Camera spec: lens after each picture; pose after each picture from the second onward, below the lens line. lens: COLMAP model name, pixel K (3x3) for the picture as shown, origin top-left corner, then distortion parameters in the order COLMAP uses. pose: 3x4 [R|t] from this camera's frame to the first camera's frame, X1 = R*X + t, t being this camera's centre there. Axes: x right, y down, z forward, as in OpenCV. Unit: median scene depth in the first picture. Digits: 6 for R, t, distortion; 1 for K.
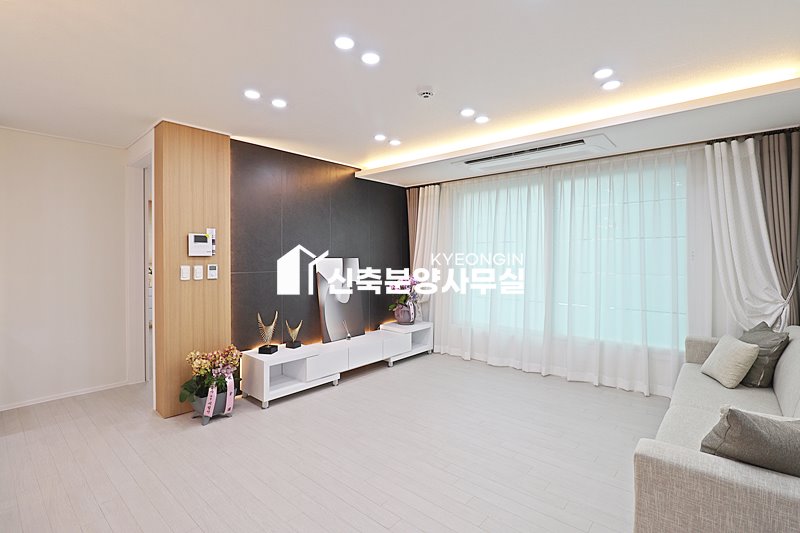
lens RADIAL K [[370.0, 0, 399.2], [0, 370.0, 260.9], [0, 0, 1]] dist [-0.015835, -0.006475]
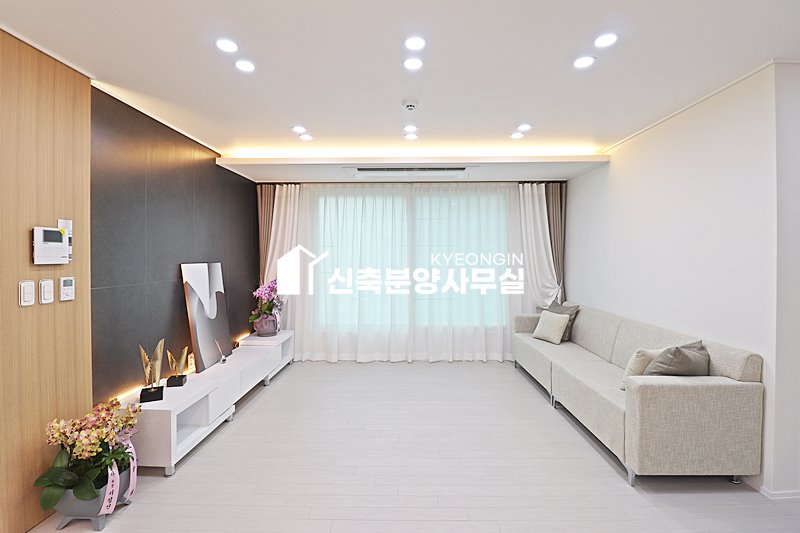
lens RADIAL K [[370.0, 0, 400.0], [0, 370.0, 259.2], [0, 0, 1]] dist [-0.015835, -0.006475]
pose [[0.766568, -0.006516, 0.642130, -0.428338], [0.010012, 0.999948, -0.001806, -0.013250], [-0.642085, 0.007813, 0.766593, 0.148209]]
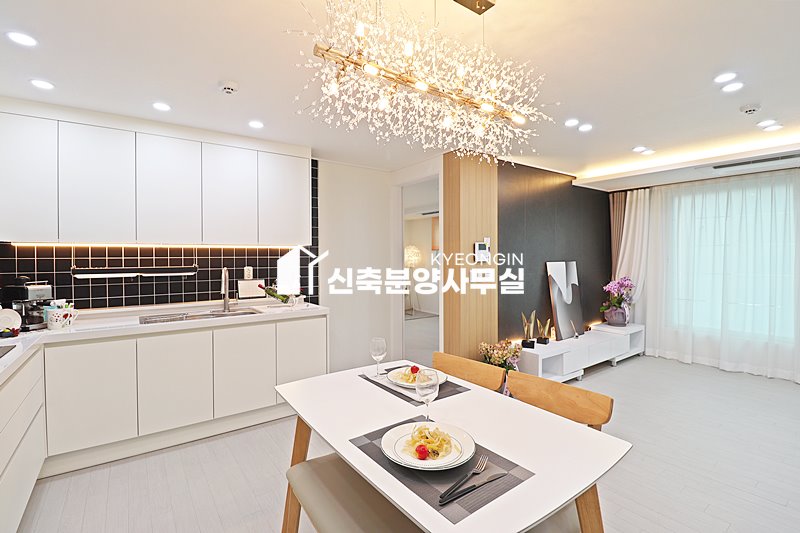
lens RADIAL K [[370.0, 0, 400.4], [0, 370.0, 258.0], [0, 0, 1]] dist [-0.015835, -0.006475]
pose [[0.974509, -0.003057, -0.224328, -0.468554], [0.001780, 0.999981, -0.005896, -0.016003], [0.224342, 0.005346, 0.974496, -0.176104]]
